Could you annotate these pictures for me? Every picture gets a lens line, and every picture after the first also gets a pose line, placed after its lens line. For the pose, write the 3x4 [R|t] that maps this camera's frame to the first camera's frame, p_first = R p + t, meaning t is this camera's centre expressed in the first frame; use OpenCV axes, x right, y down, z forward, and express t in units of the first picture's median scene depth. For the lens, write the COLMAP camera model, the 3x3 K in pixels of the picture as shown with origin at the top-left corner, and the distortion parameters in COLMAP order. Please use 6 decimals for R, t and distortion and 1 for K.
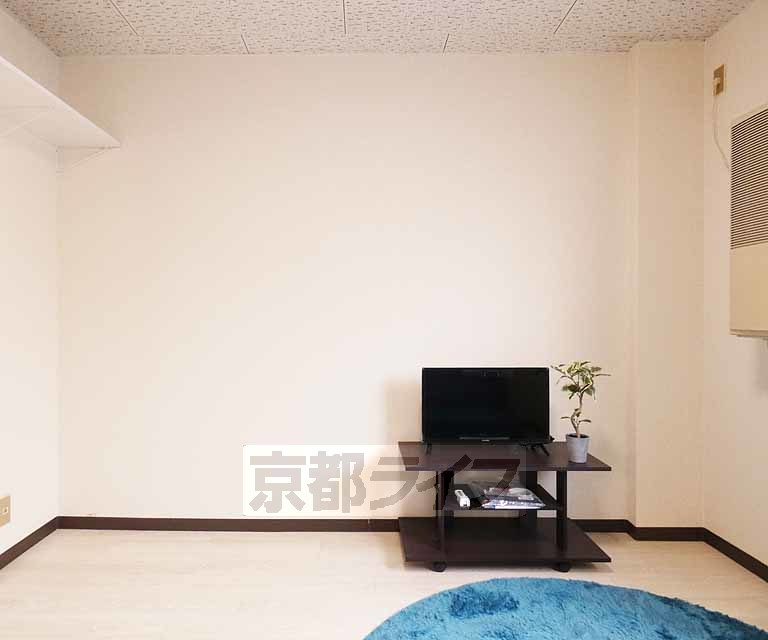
lens RADIAL K [[521.4, 0, 370.3], [0, 521.4, 317.7], [0, 0, 1]] dist [0.025452, -0.000455]
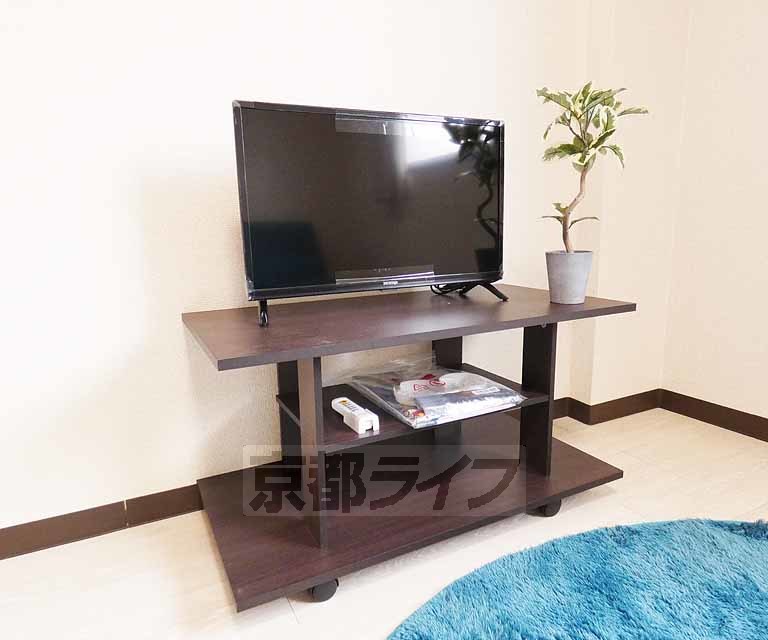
lens RADIAL K [[521.4, 0, 370.3], [0, 521.4, 317.7], [0, 0, 1]] dist [0.025452, -0.000455]
pose [[0.903871, -0.106934, 0.414225, 0.017874], [0.033214, 0.982875, 0.181258, 0.187301], [-0.426514, -0.150076, 0.891943, 0.620454]]
